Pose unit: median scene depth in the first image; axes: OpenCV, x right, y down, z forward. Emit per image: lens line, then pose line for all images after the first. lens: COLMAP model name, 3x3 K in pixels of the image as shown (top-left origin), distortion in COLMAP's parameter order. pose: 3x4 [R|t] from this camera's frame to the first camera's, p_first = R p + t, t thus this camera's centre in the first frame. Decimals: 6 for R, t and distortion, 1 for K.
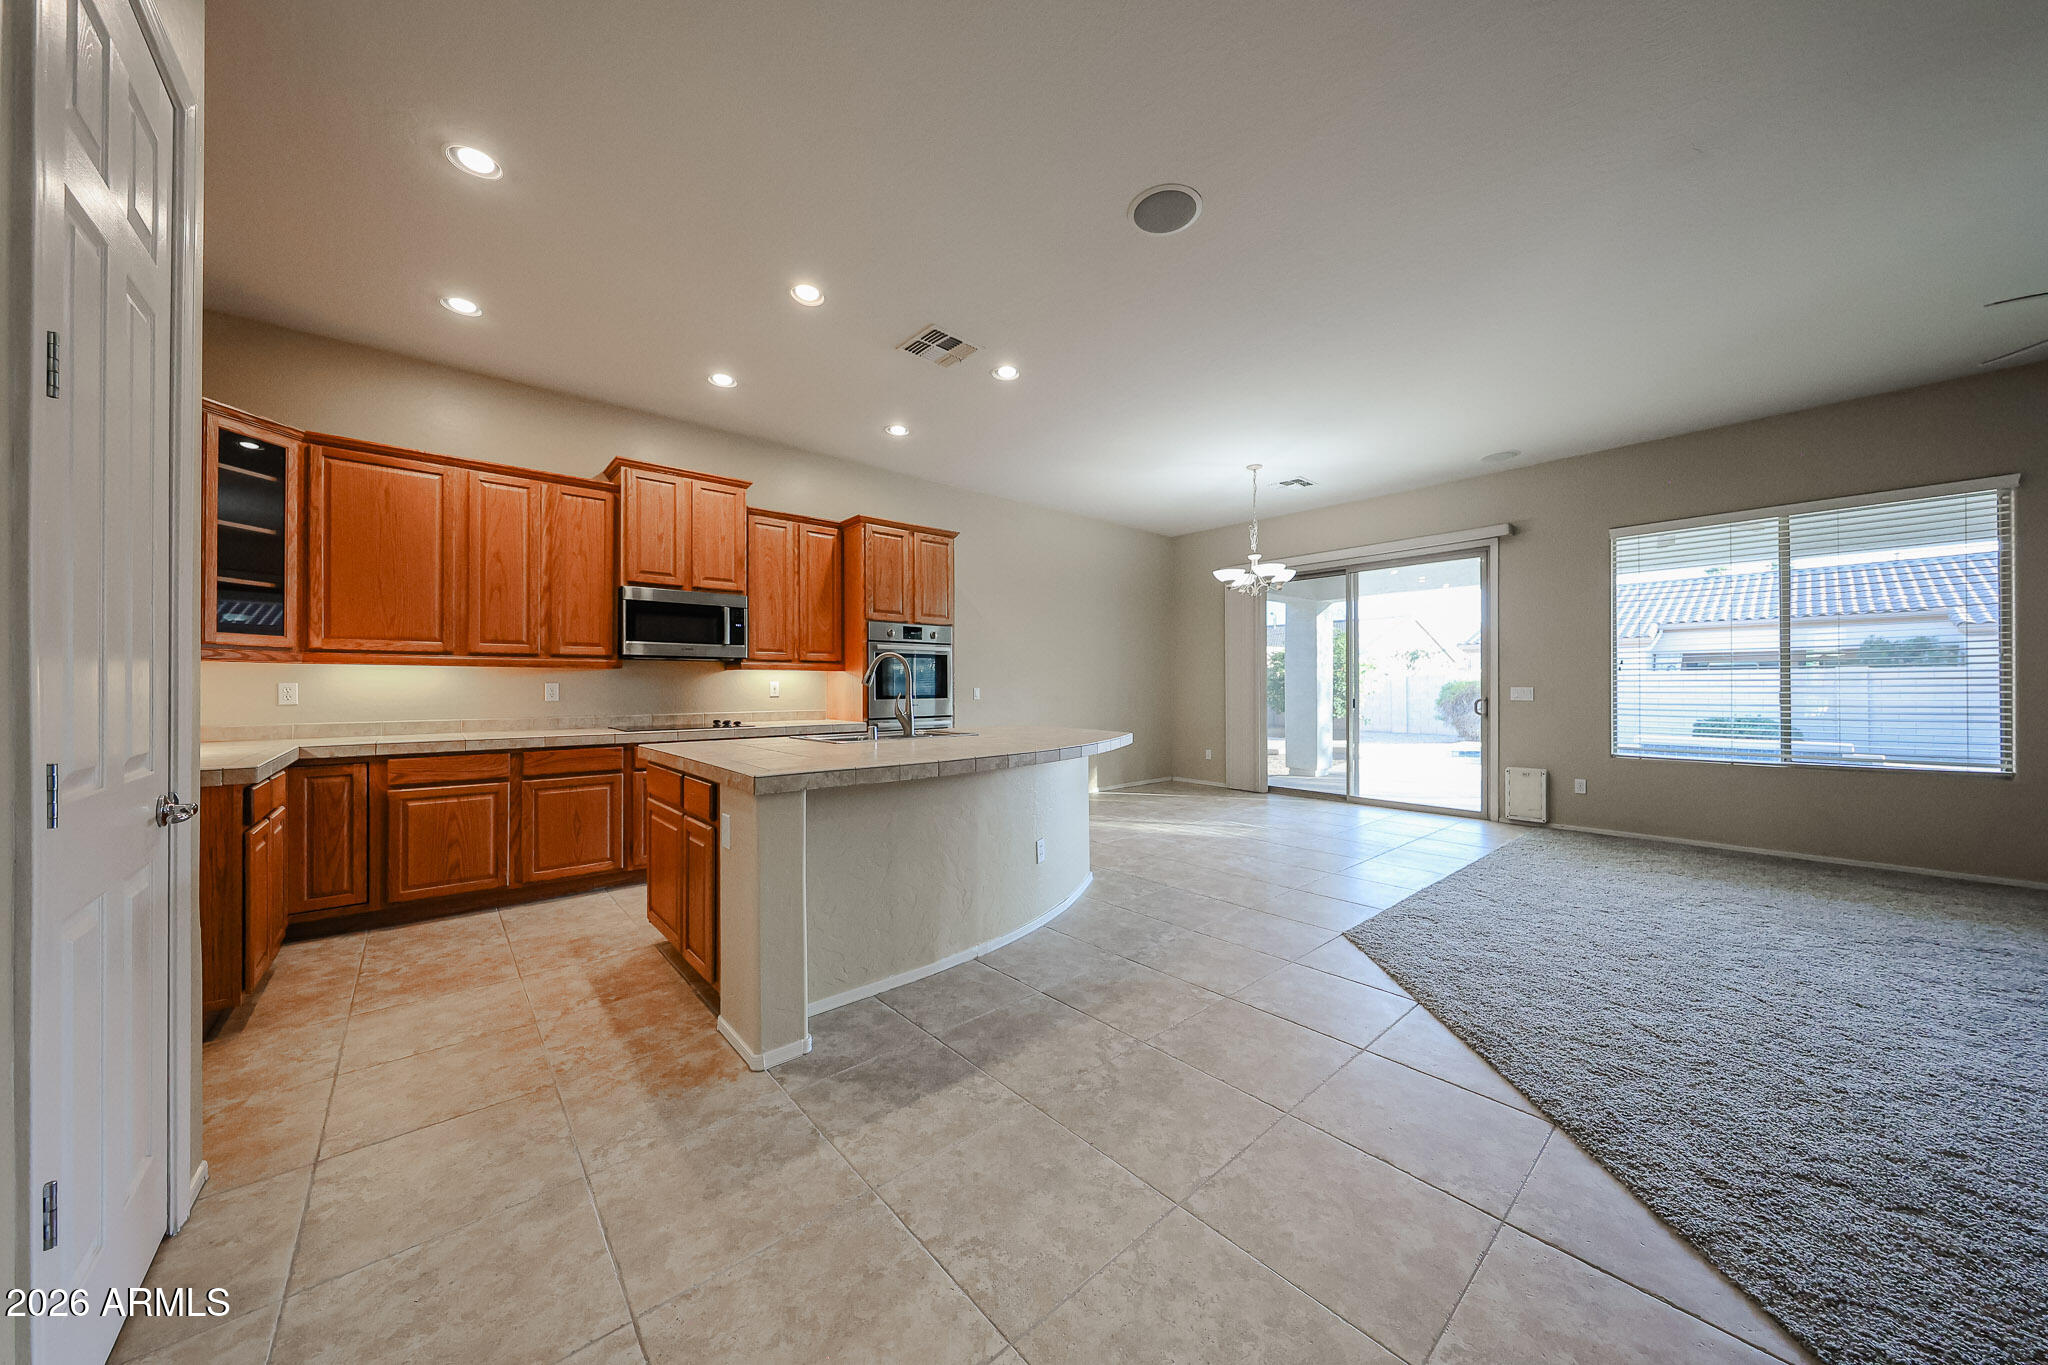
lens RADIAL K [[680.4, 0, 1021.0], [0, 680.4, 682.0], [0, 0, 1]] dist [0.001499, -0.000073]
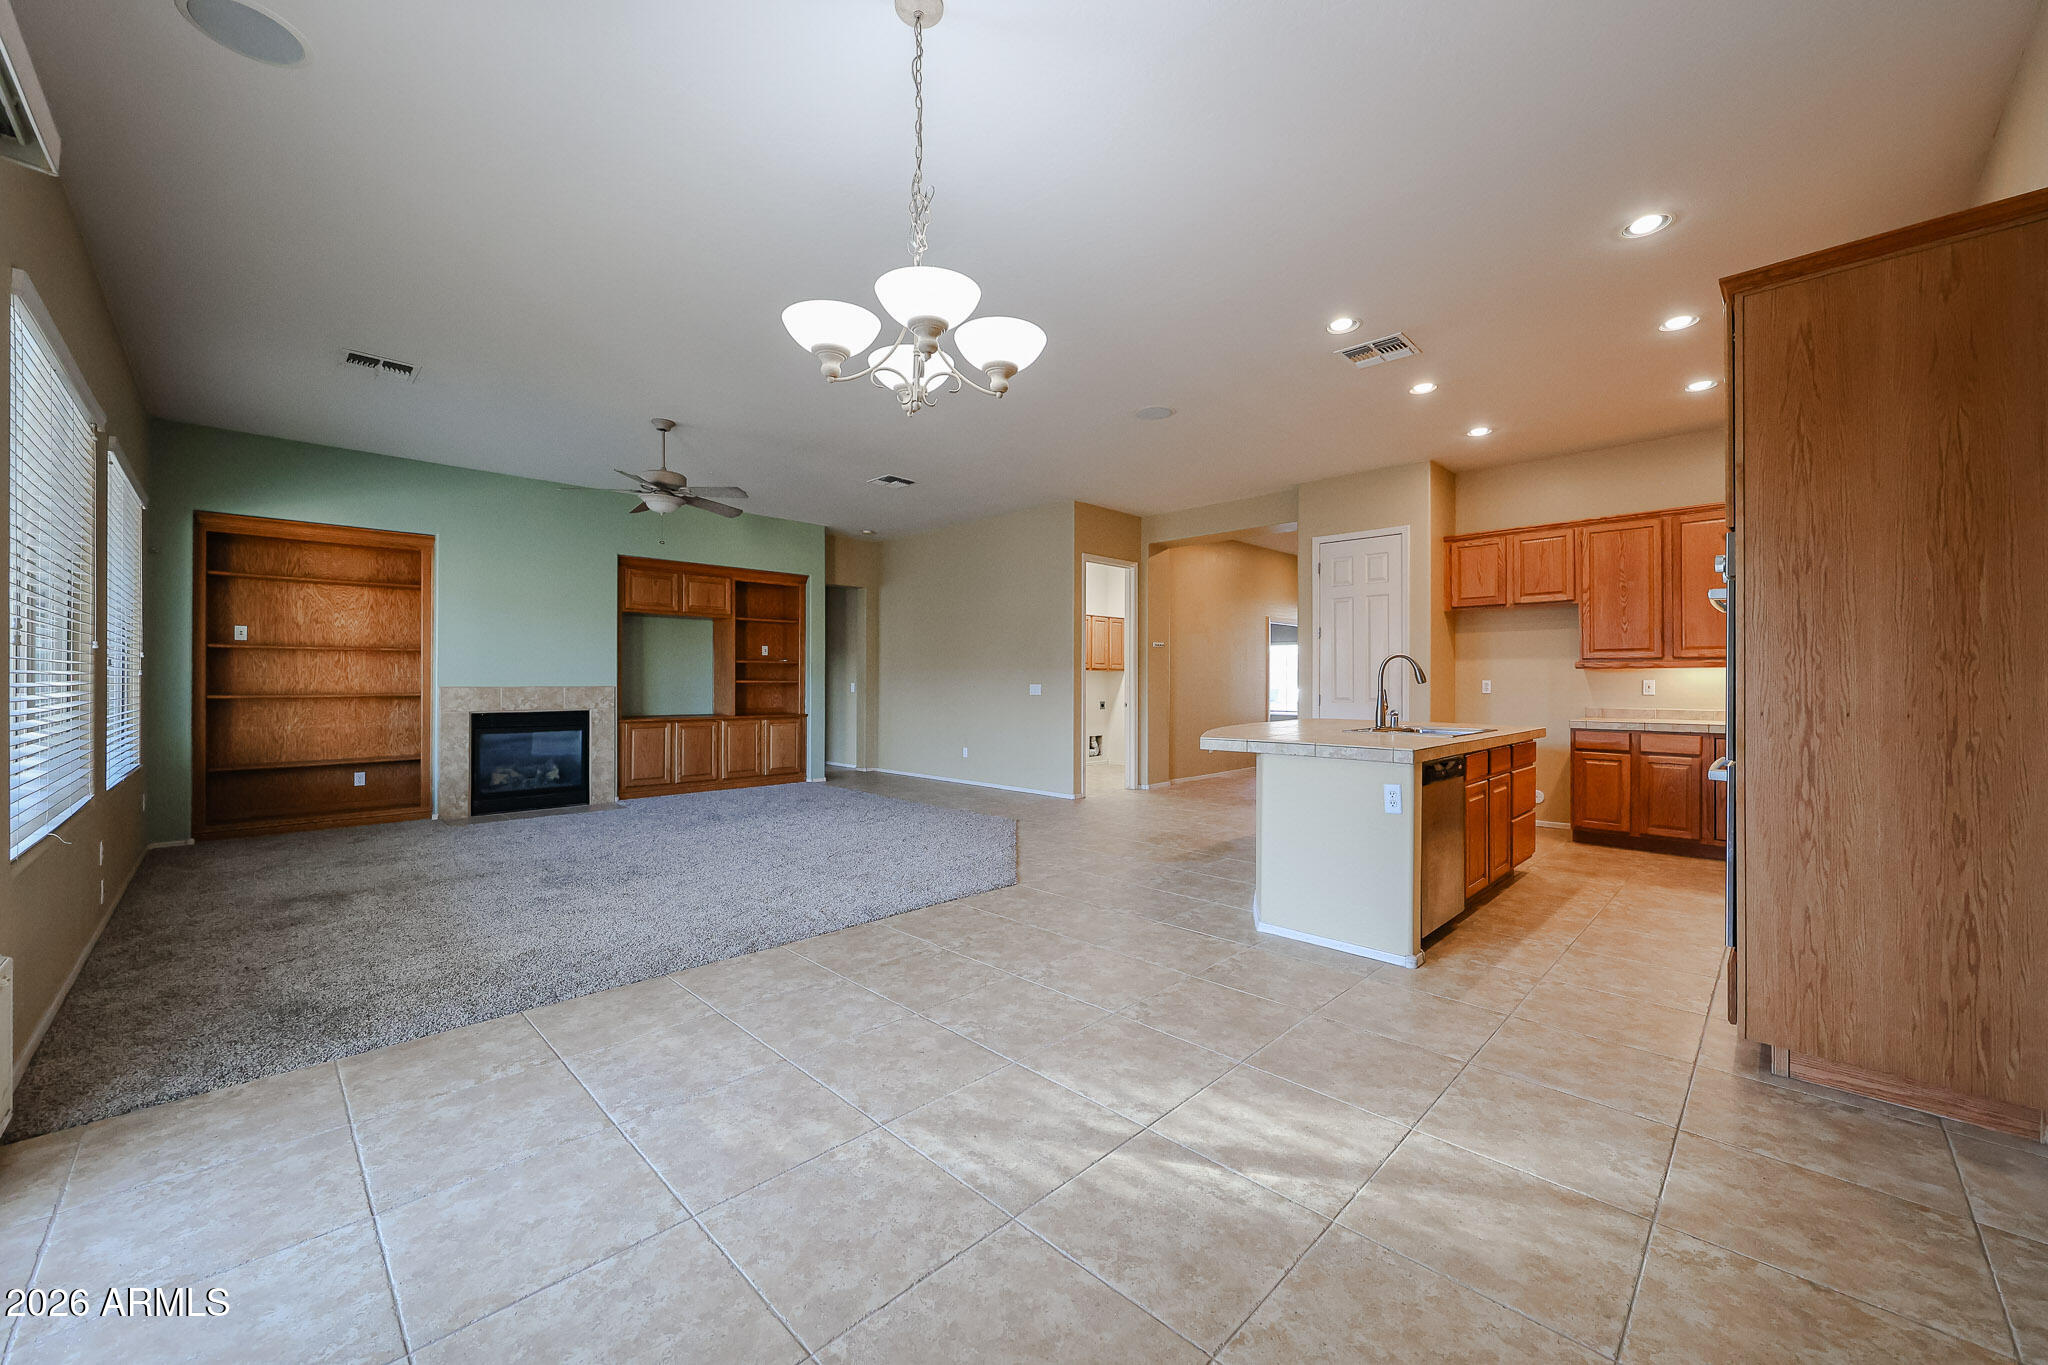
lens RADIAL K [[785.1, 0, 1027.0], [0, 785.1, 680.8], [0, 0, 1]] dist [0.000172, 0.000441]
pose [[-0.996899, 0.000898, -0.078689, 0.433953], [0.001453, 0.999974, -0.006993, 0.007272], [0.078681, -0.007086, -0.996875, 1.853447]]
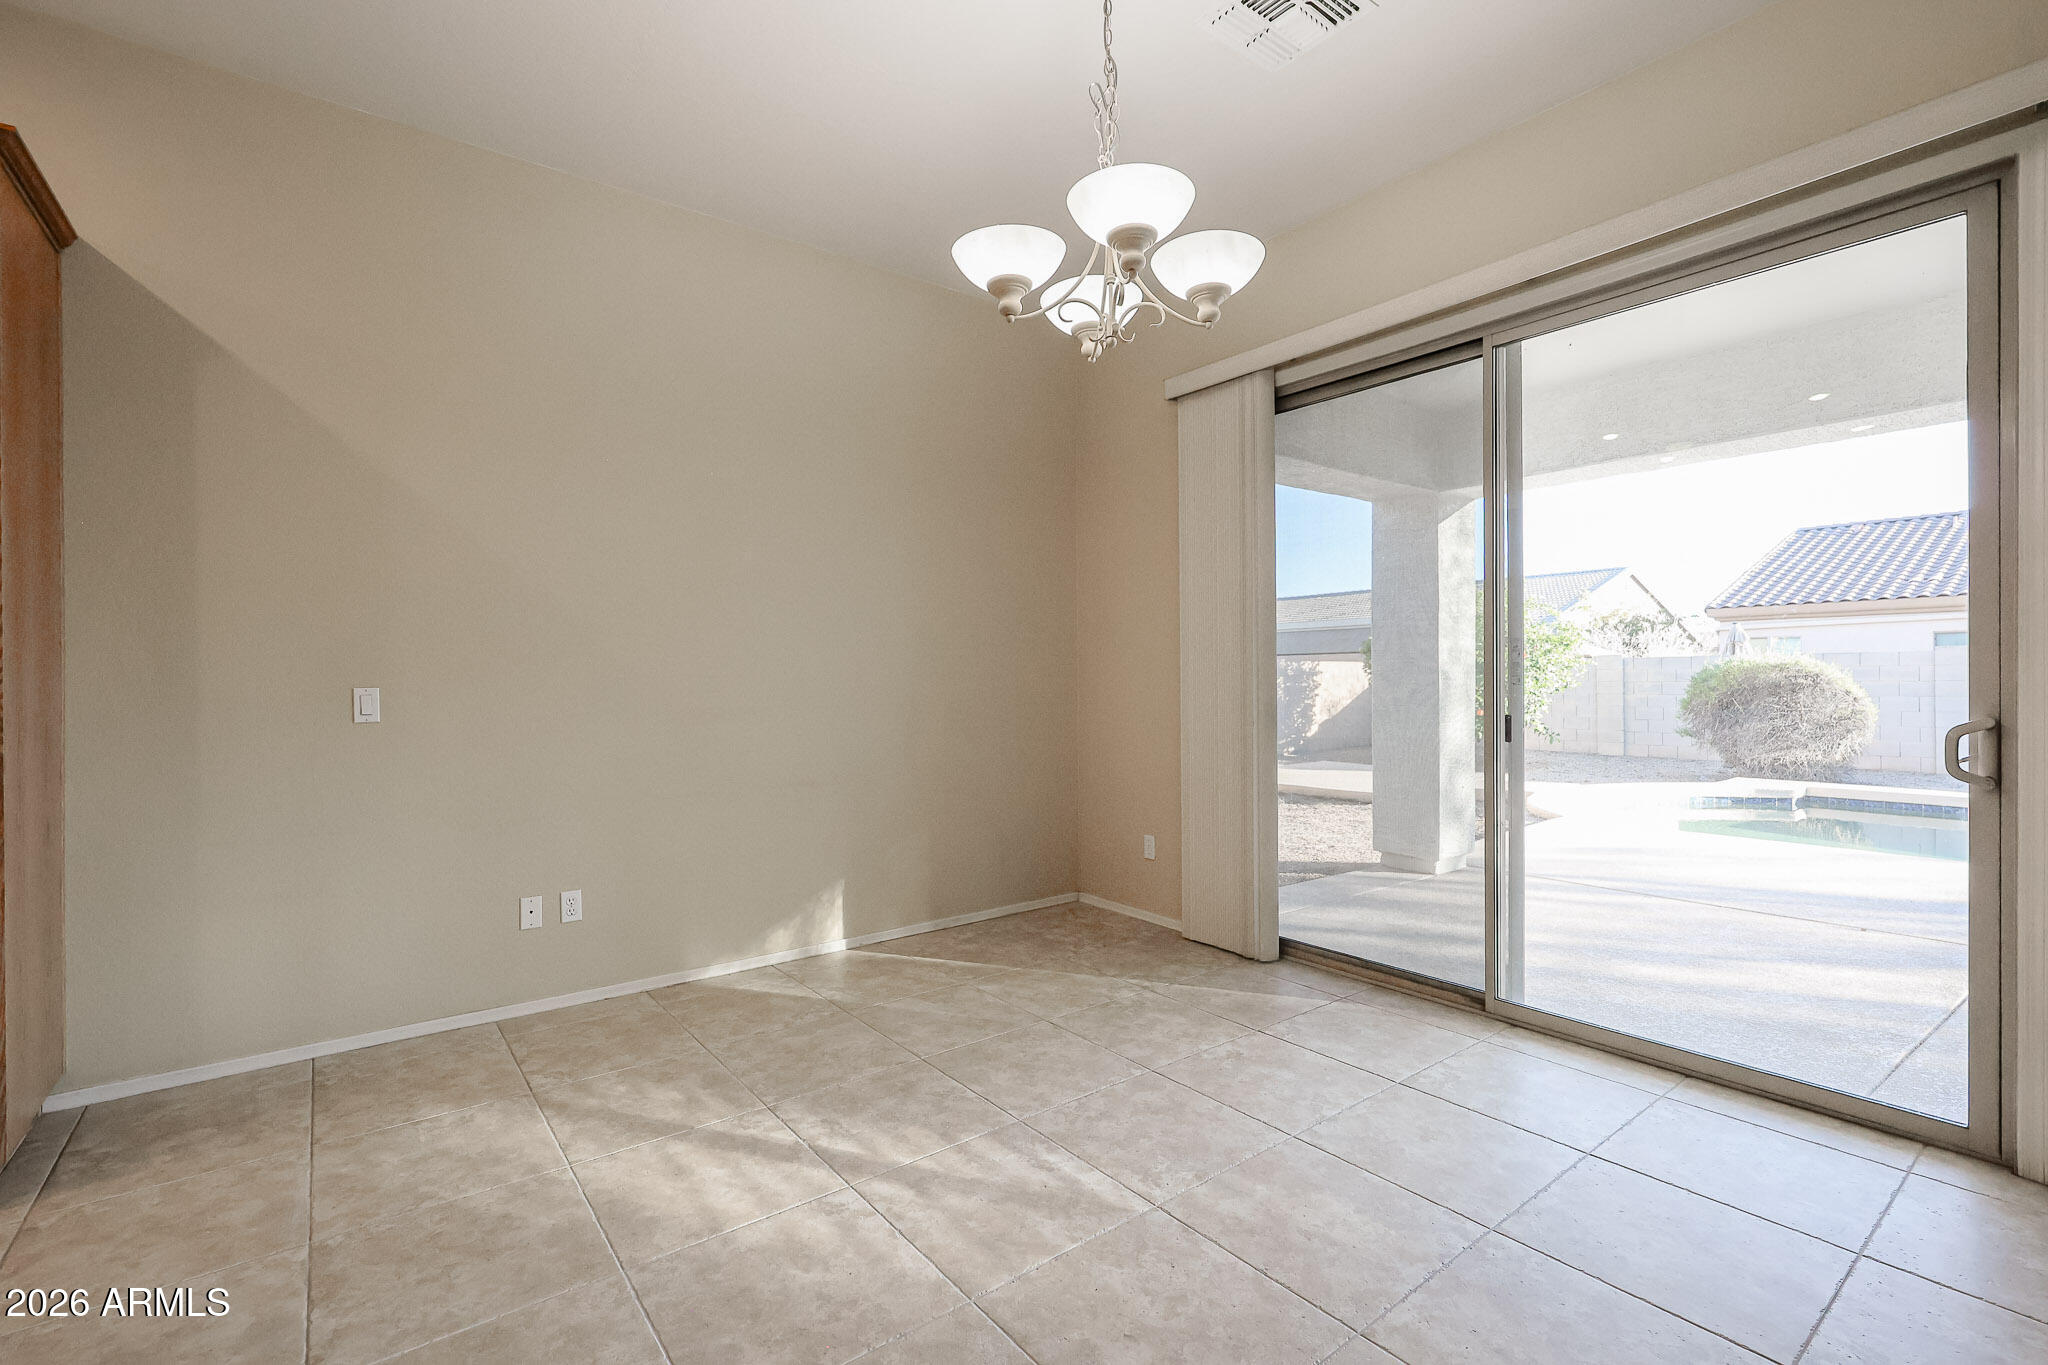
lens RADIAL K [[909.5, 0, 1019.2], [0, 909.5, 678.1], [0, 0, 1]] dist [0.002220, 0.000546]
pose [[0.998047, -0.003501, -0.062375, 0.445758], [0.003890, 0.999974, 0.006118, 0.003162], [0.062352, -0.006348, 0.998034, 0.862375]]
